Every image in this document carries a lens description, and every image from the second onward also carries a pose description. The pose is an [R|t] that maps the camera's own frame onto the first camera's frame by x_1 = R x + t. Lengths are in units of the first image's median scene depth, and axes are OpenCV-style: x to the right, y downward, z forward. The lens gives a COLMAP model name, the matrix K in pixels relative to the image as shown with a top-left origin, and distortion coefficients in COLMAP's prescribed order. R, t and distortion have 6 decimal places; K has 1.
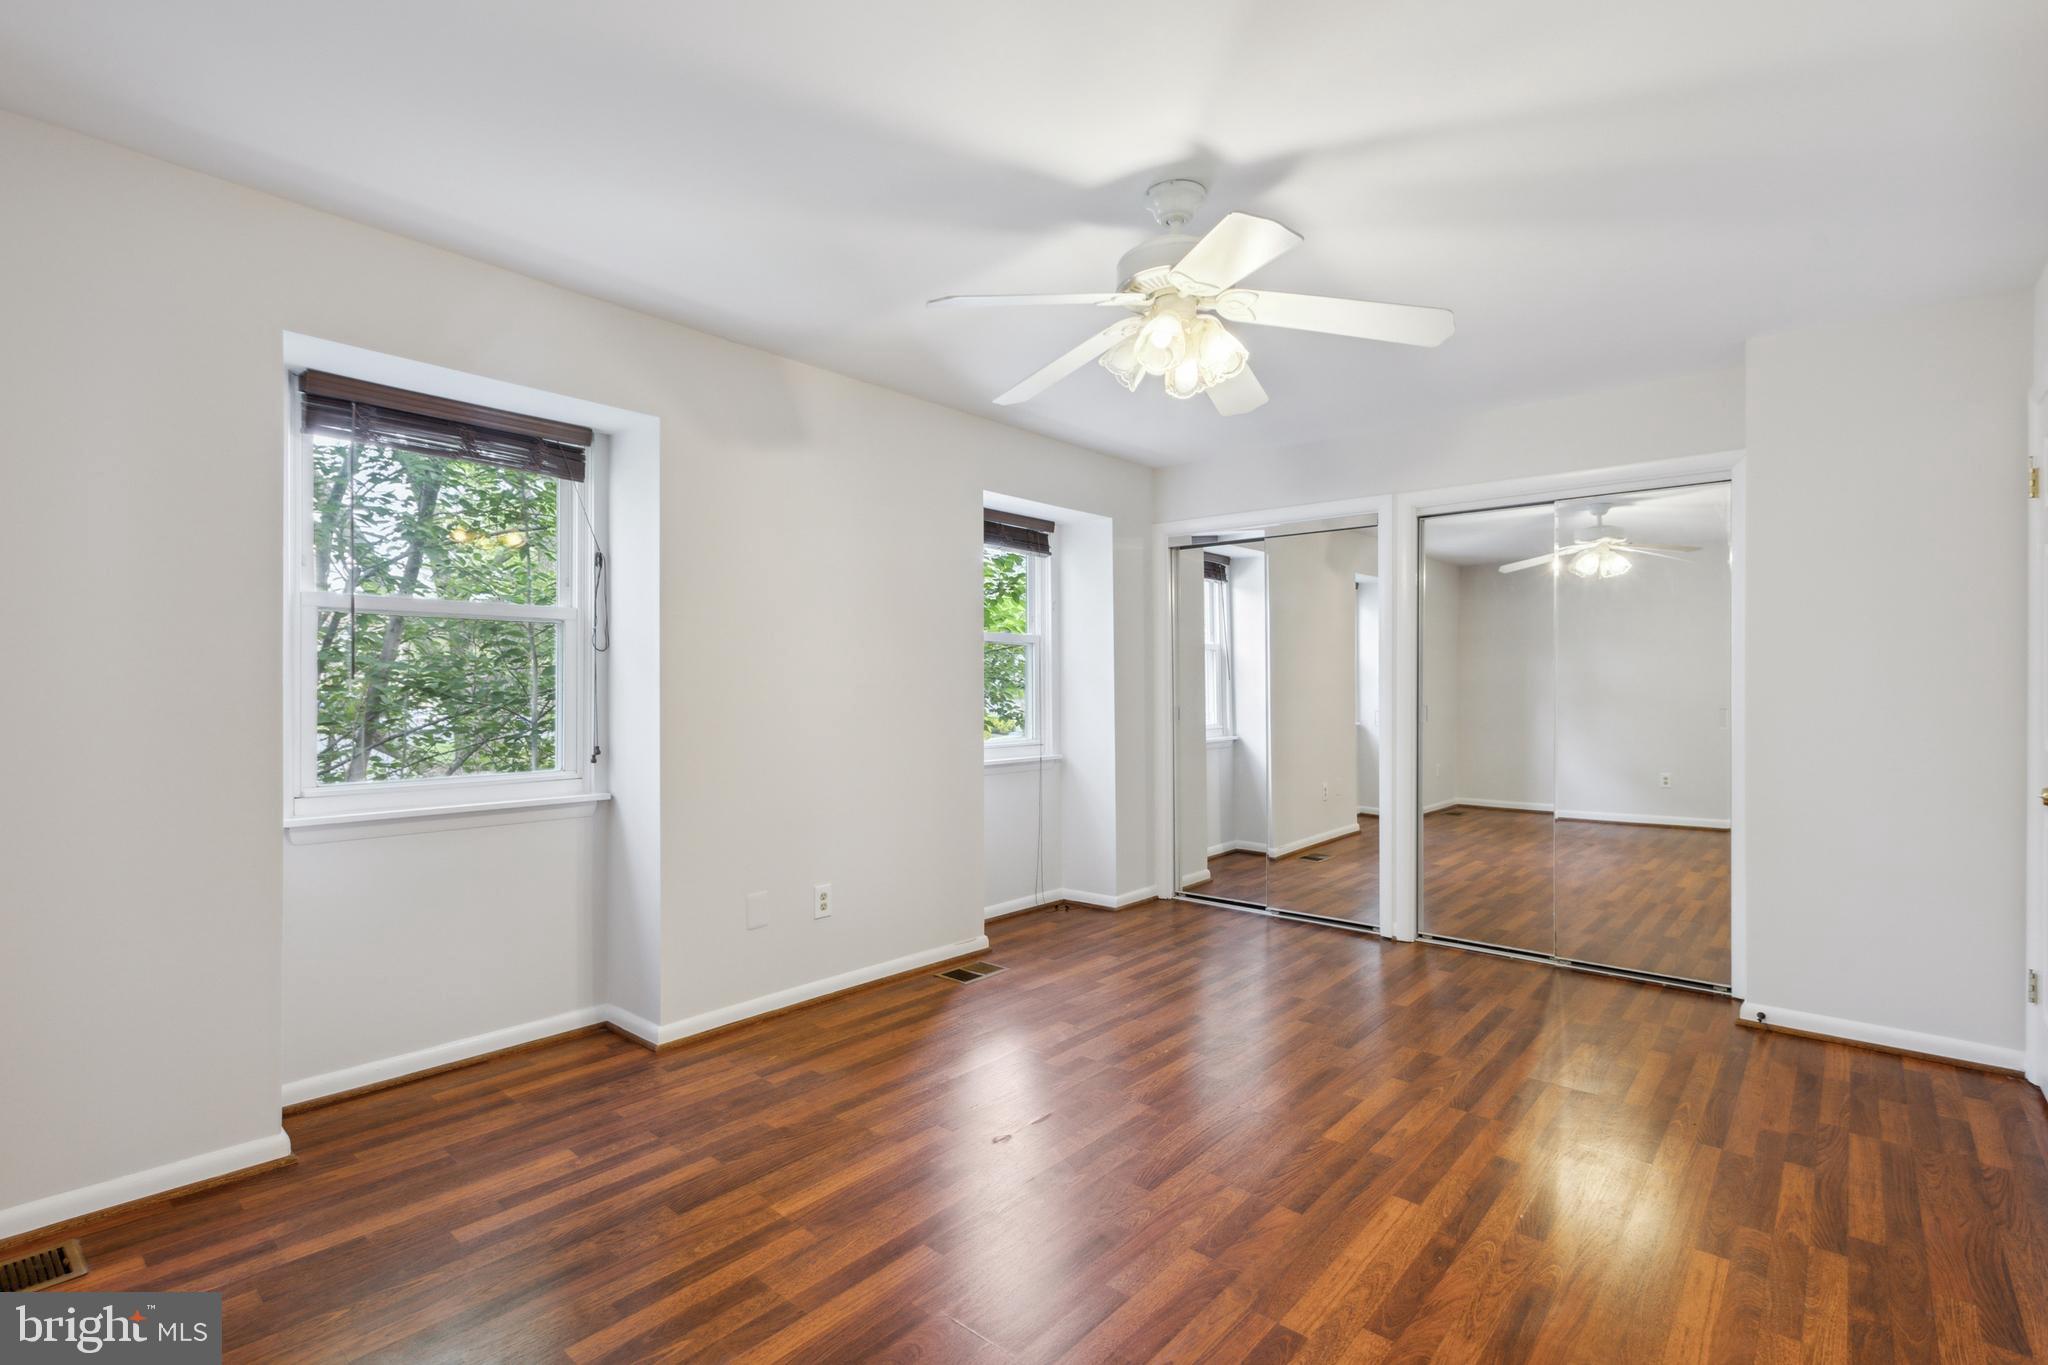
lens RADIAL K [[934.9, 0, 1014.3], [0, 934.9, 677.3], [0, 0, 1]] dist [0.000451, -0.000400]
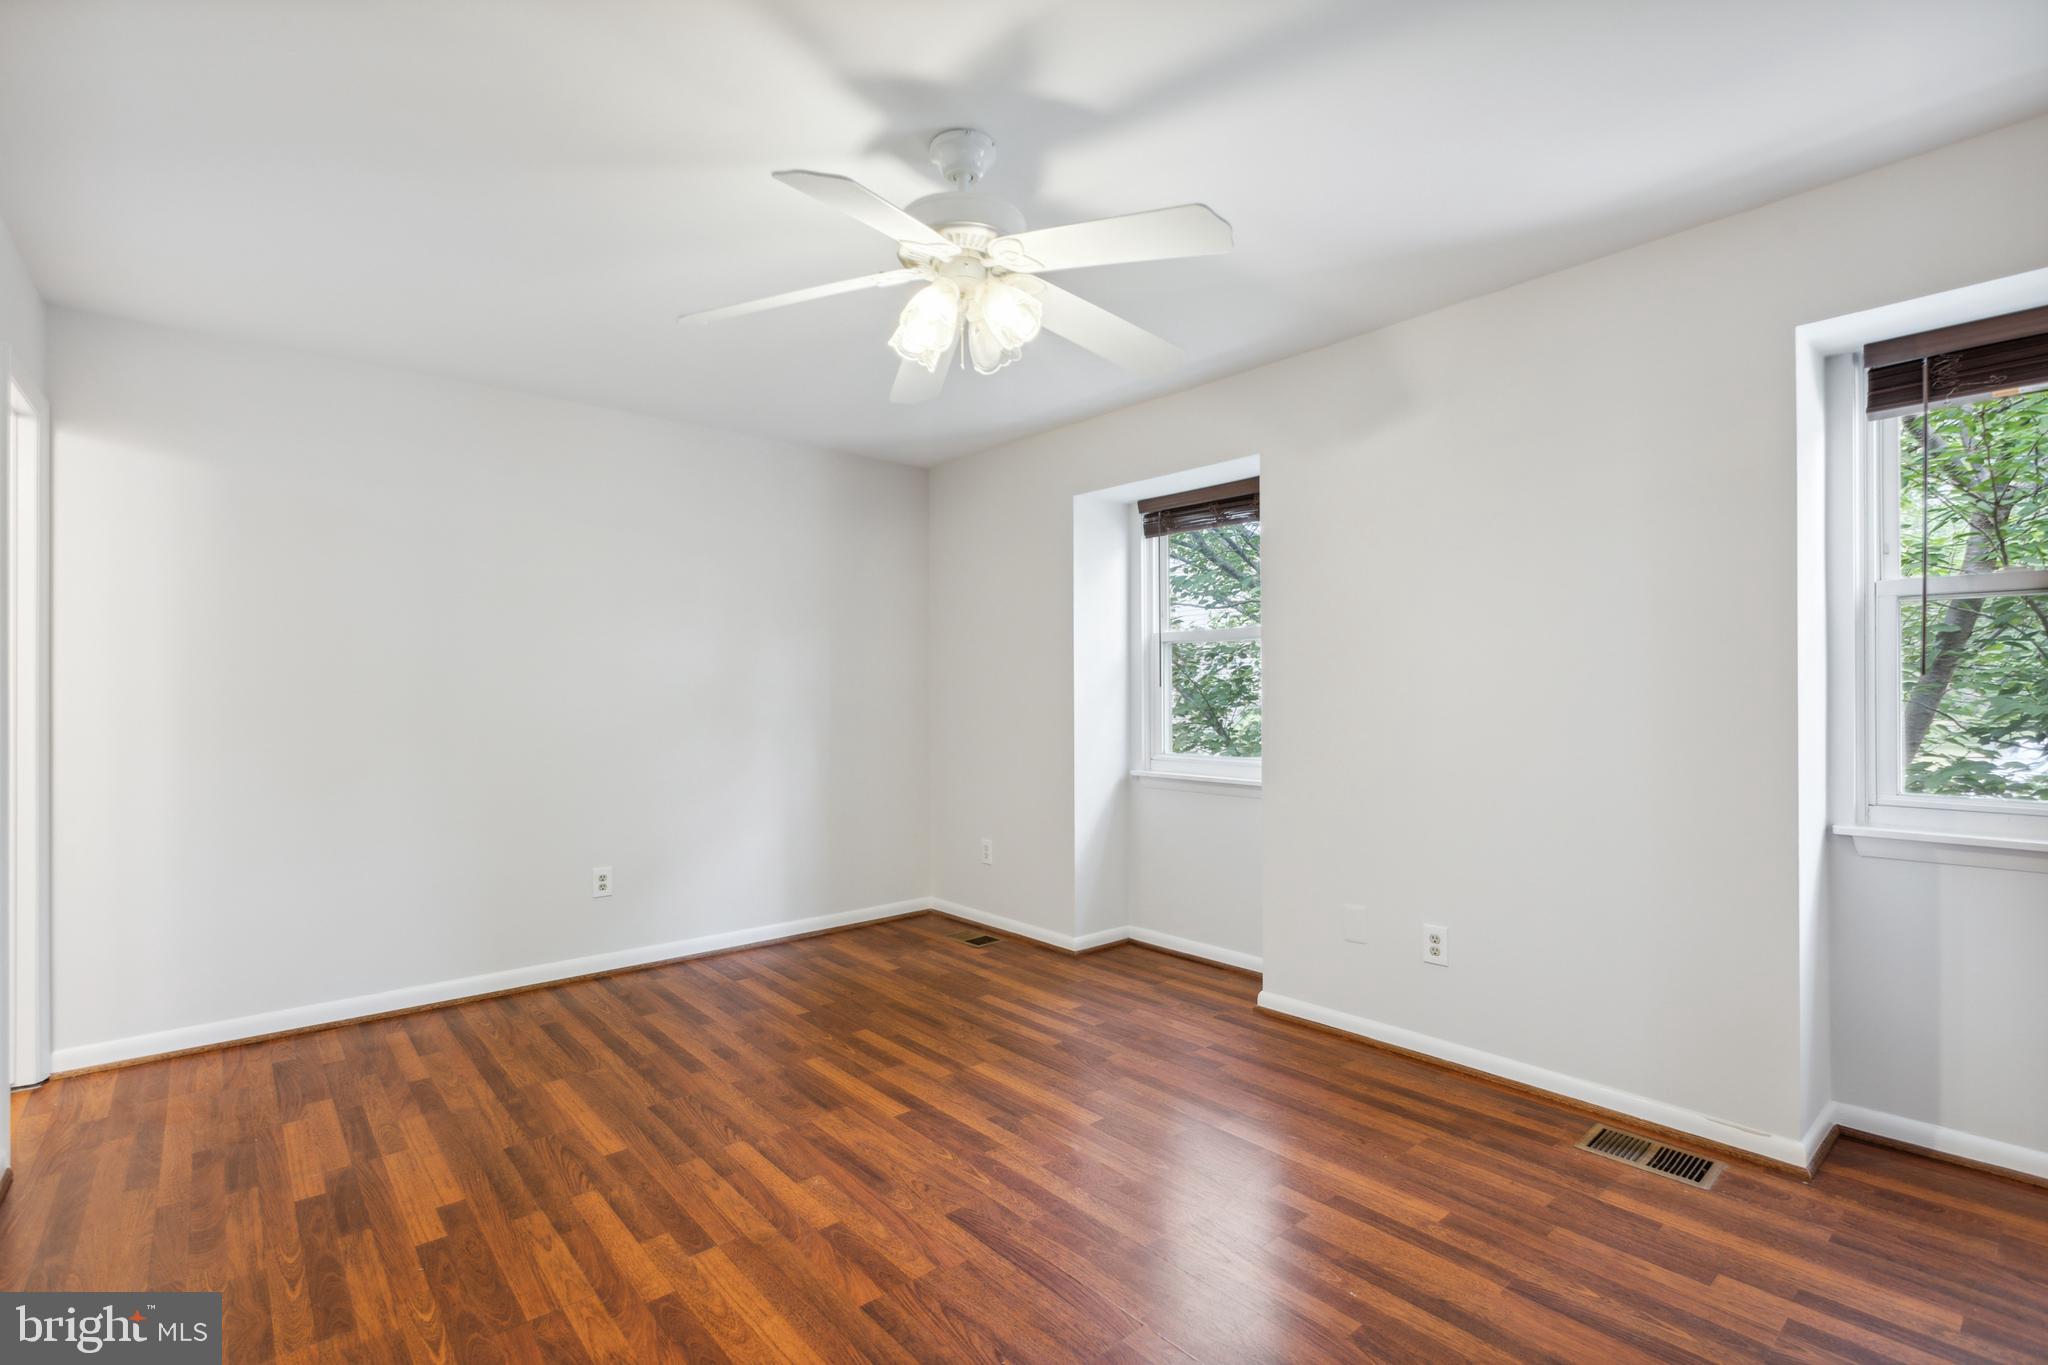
lens RADIAL K [[915.1, 0, 1024.3], [0, 915.1, 691.1], [0, 0, 1]] dist [0.002244, 0.000098]
pose [[-0.113385, -0.000241, -0.993551, 0.999736], [0.016789, 0.999857, -0.002158, 0.008836], [0.993409, -0.016925, -0.113365, 1.110366]]
